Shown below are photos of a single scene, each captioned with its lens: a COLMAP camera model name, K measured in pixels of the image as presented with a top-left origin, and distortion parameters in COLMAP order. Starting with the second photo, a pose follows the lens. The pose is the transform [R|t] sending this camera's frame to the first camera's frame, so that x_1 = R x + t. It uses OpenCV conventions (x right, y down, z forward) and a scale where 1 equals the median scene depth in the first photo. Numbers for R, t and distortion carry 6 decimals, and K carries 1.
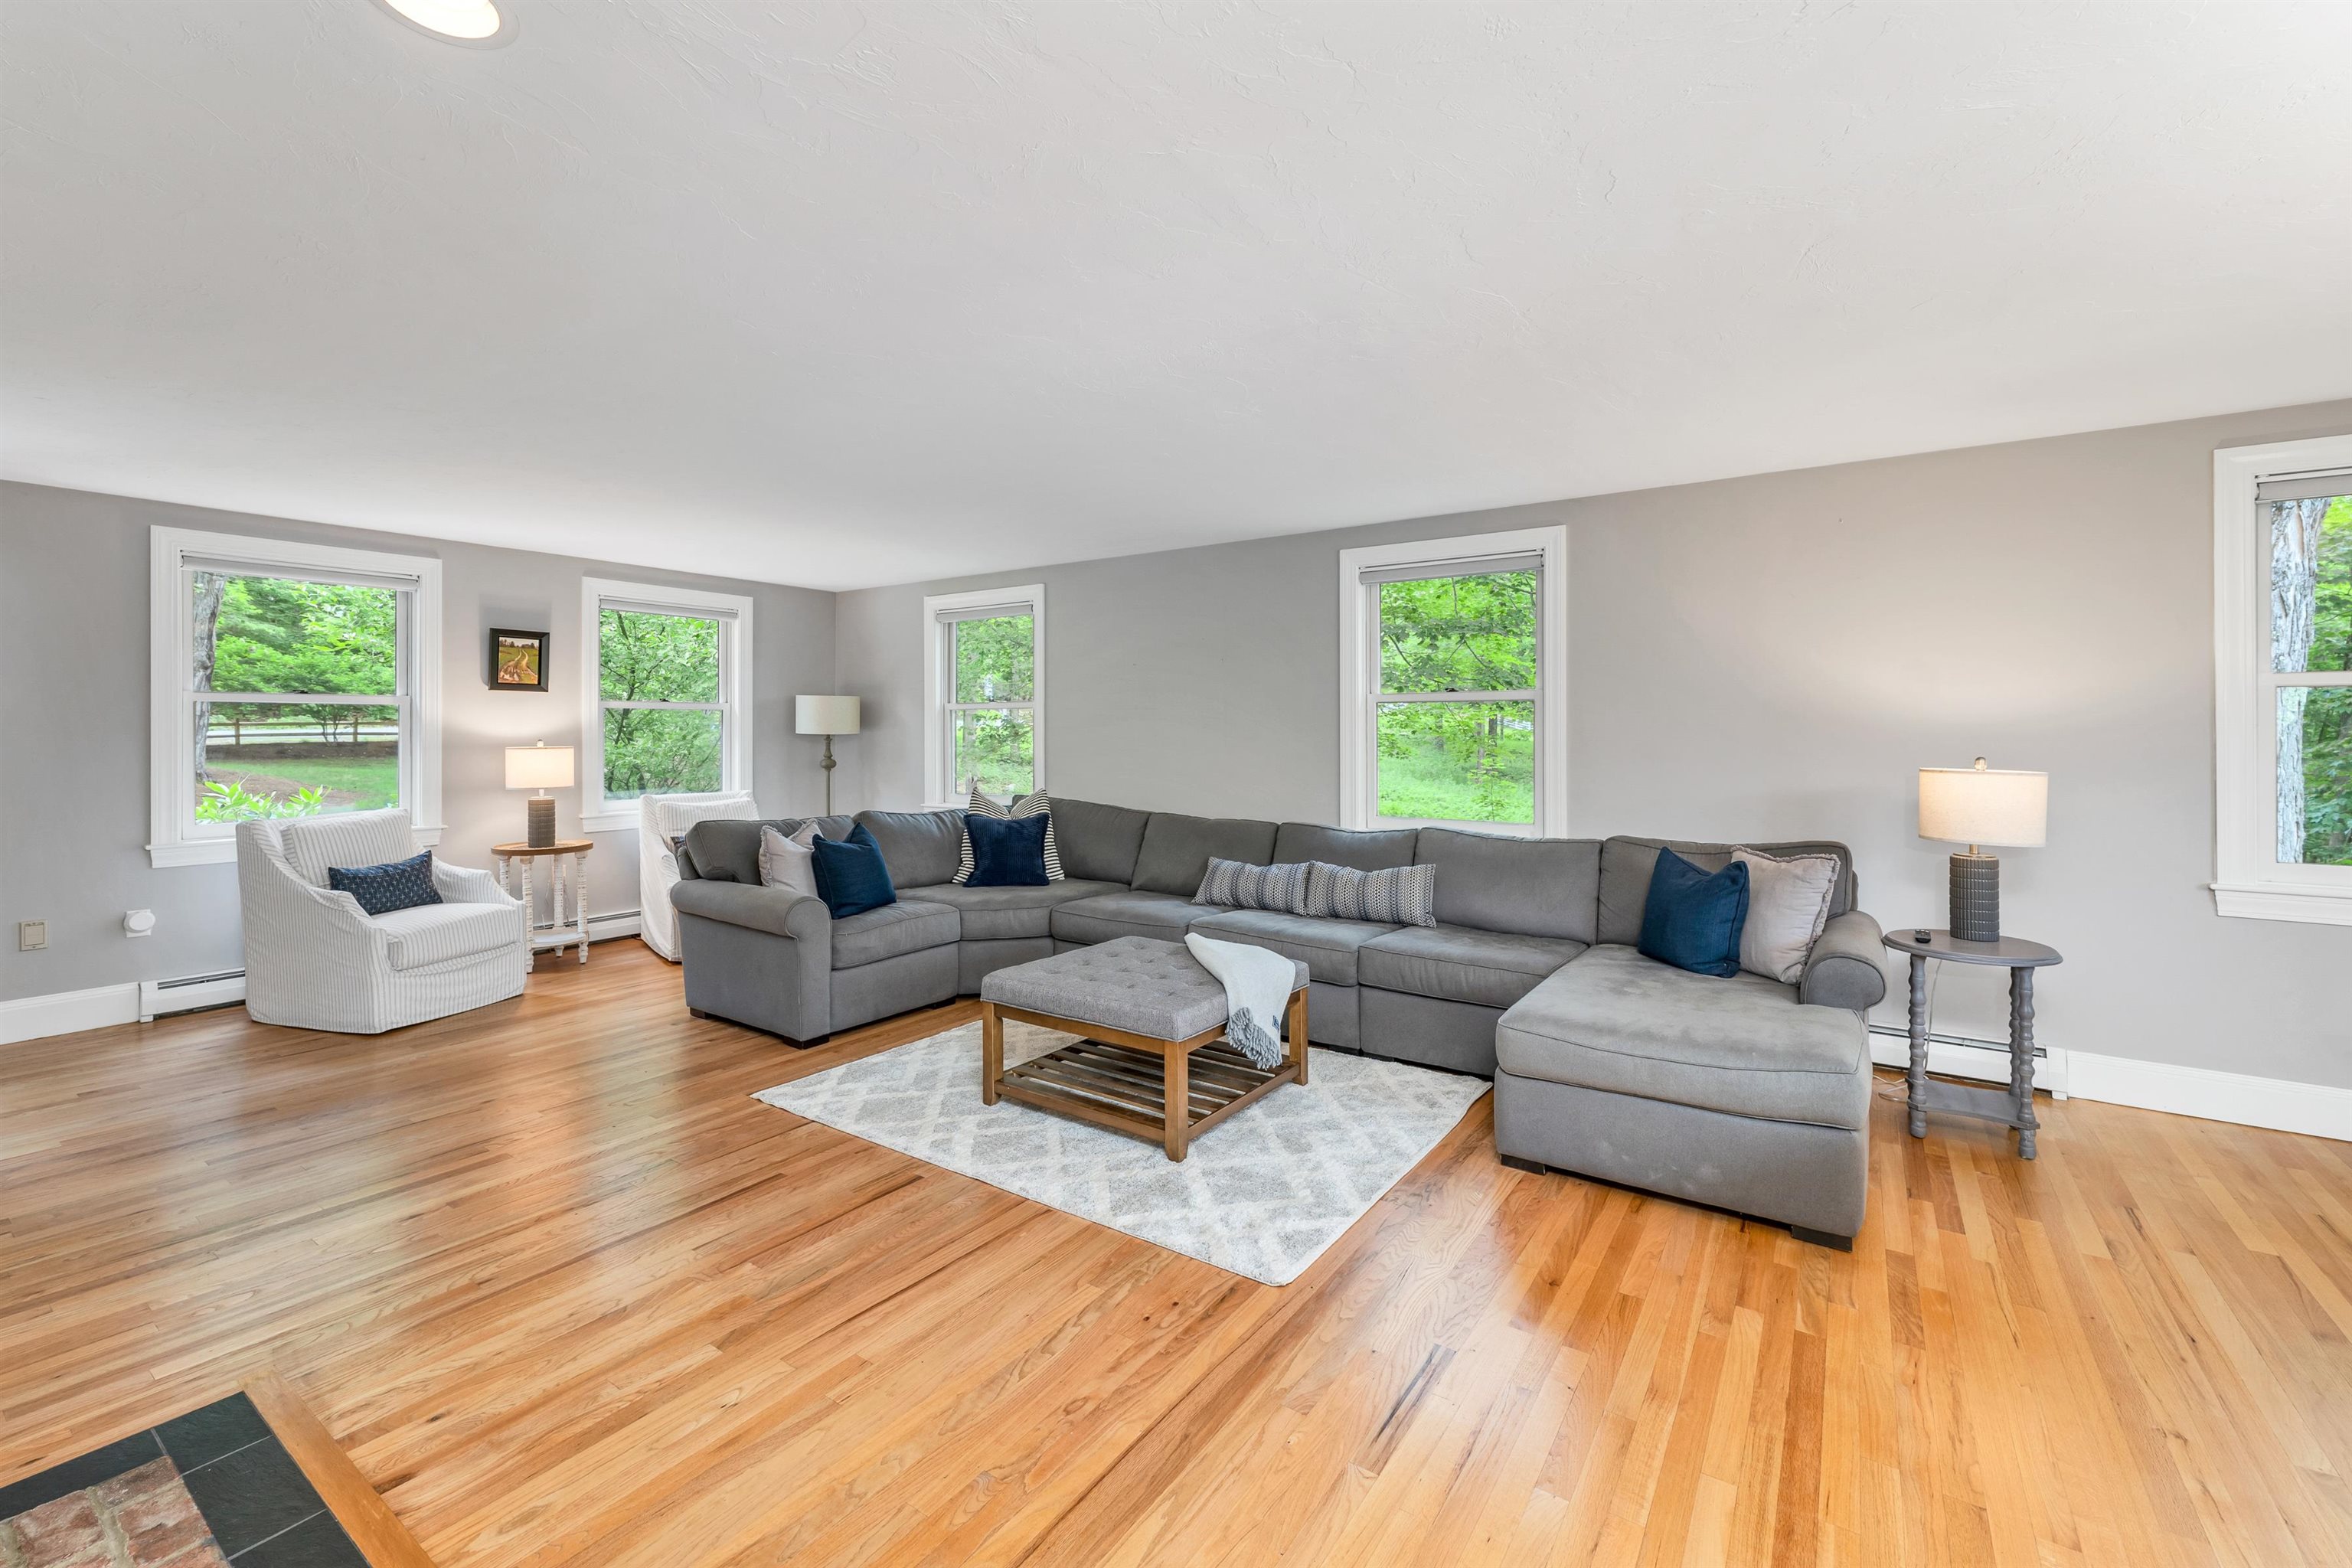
lens RADIAL K [[995.2, 0, 1160.6], [0, 995.2, 731.3], [0, 0, 1]] dist [0.006838, 0.000158]
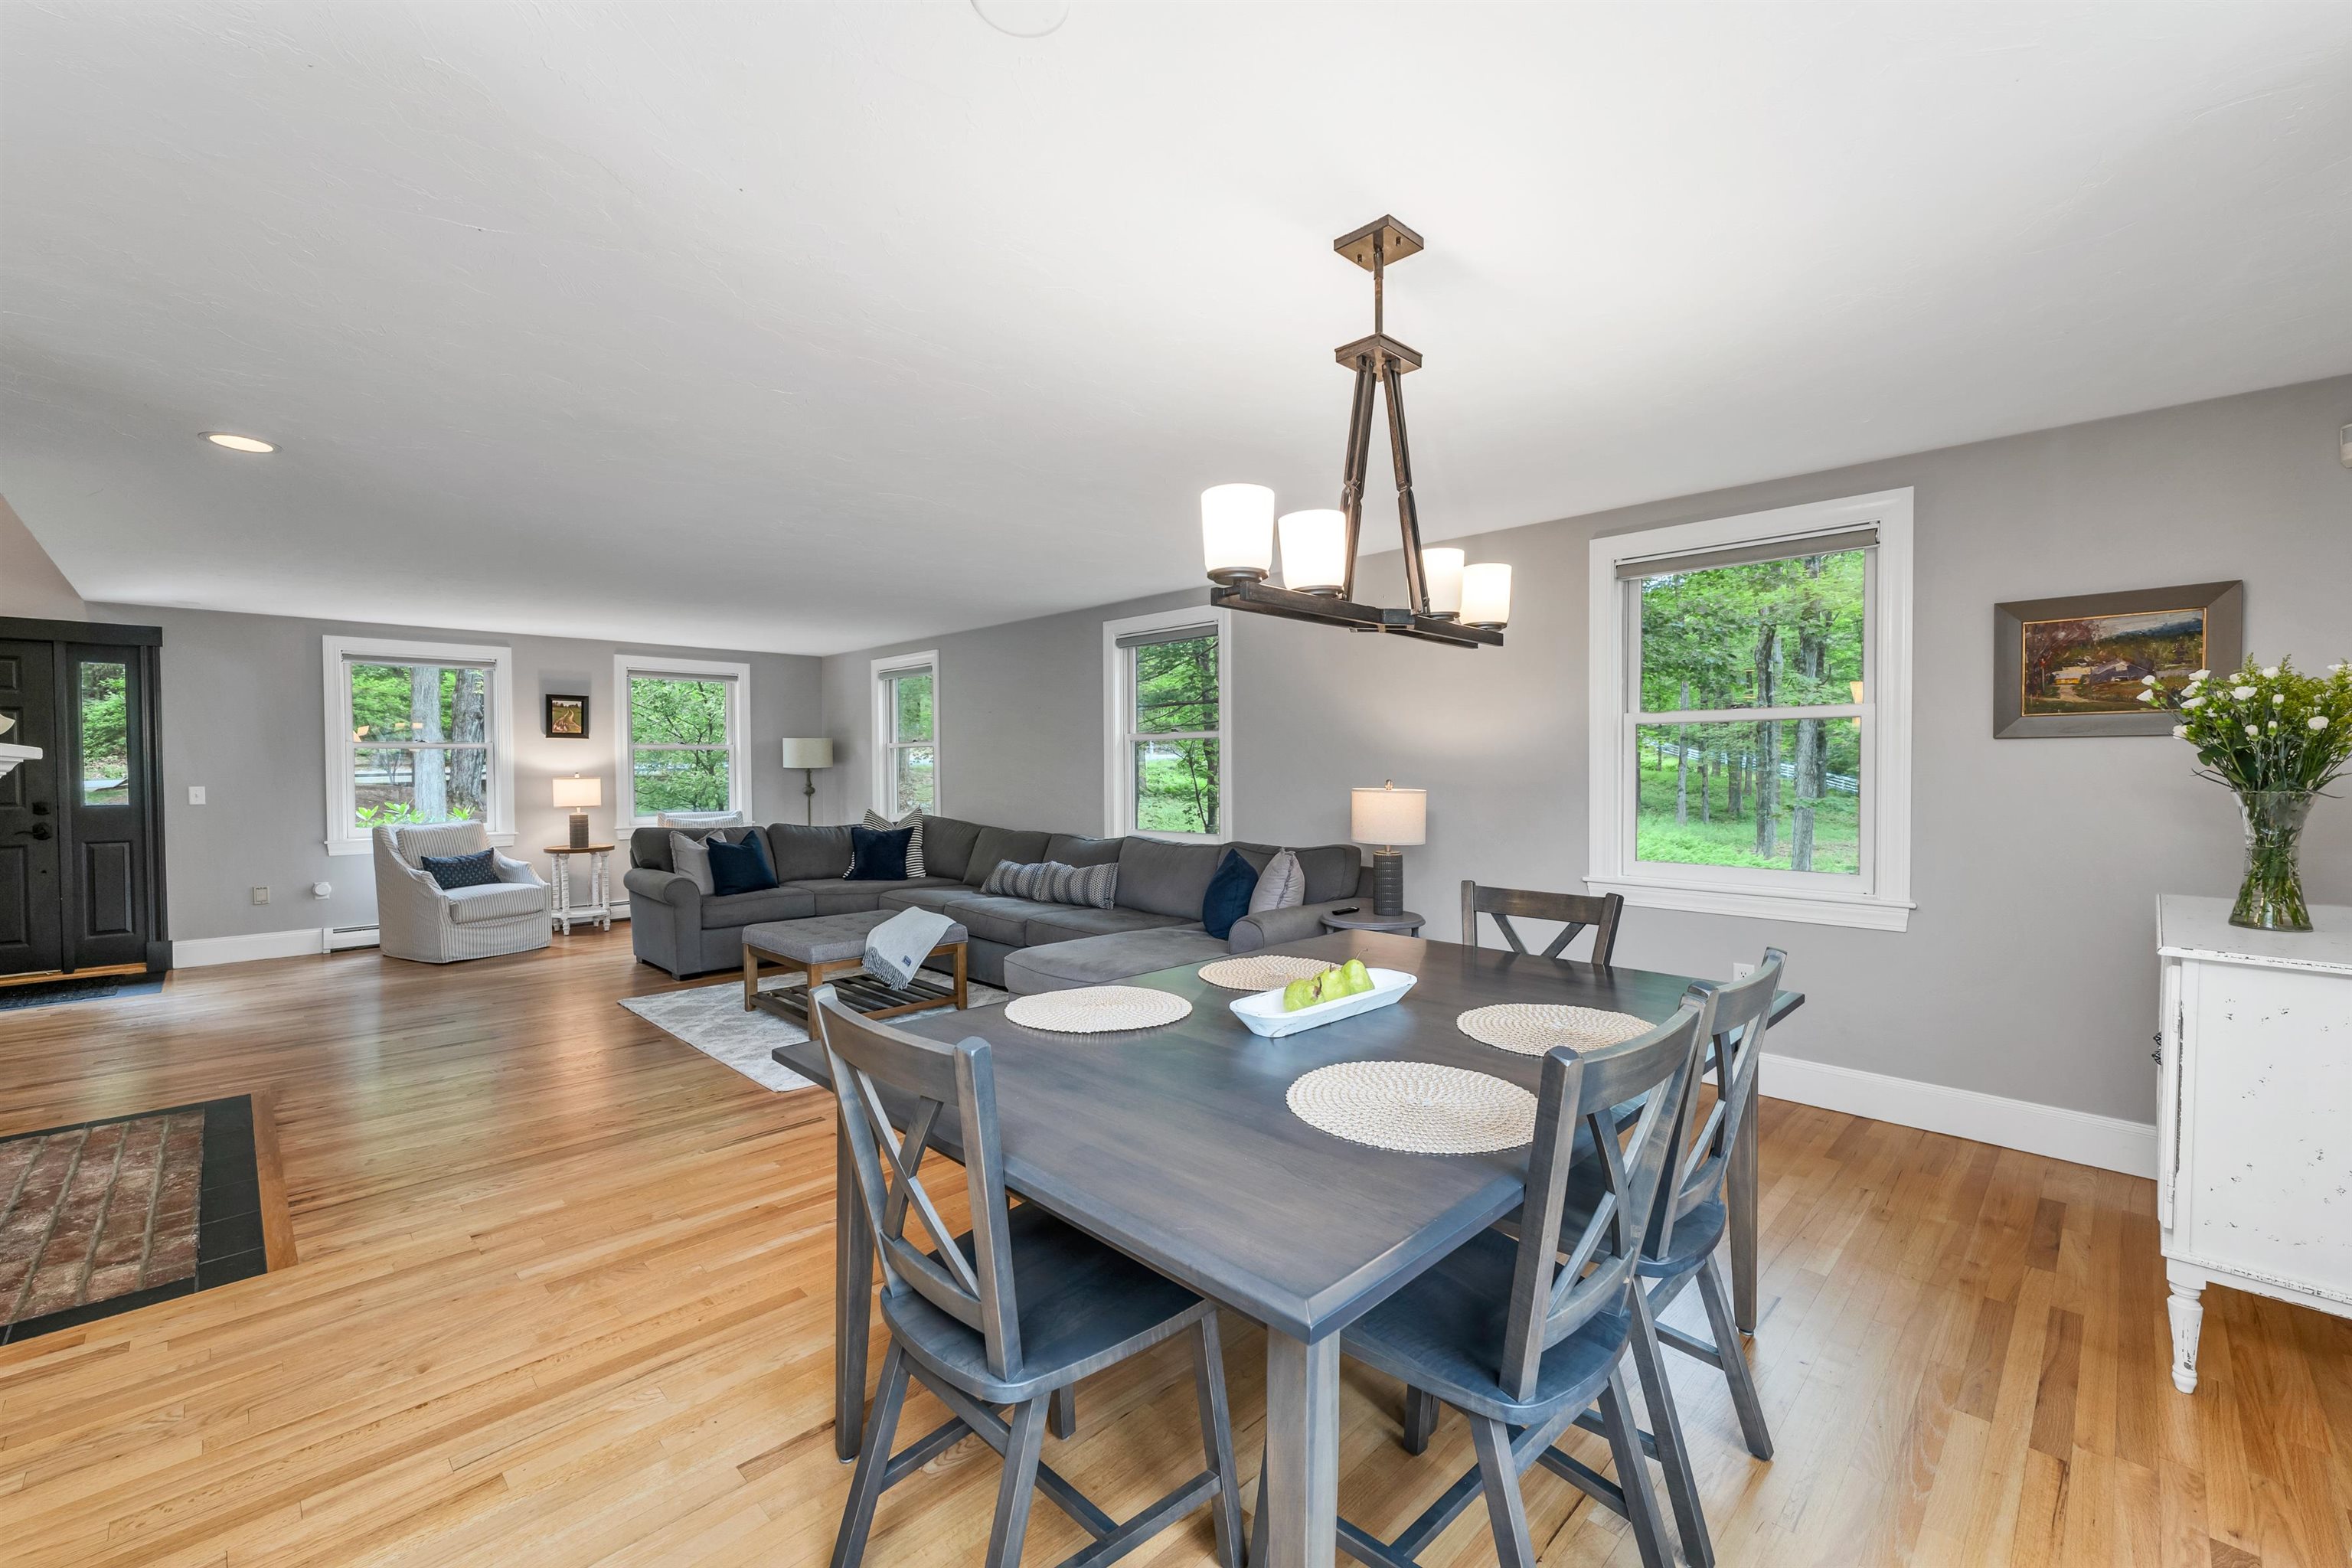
lens RADIAL K [[995.2, 0, 1179.1], [0, 995.2, 781.0], [0, 0, 1]] dist [0.006838, 0.000158]
pose [[0.982079, -0.003185, -0.188443, 0.518521], [0.006317, 0.999852, 0.016023, 0.003345], [0.188364, -0.016926, 0.981953, -0.244273]]
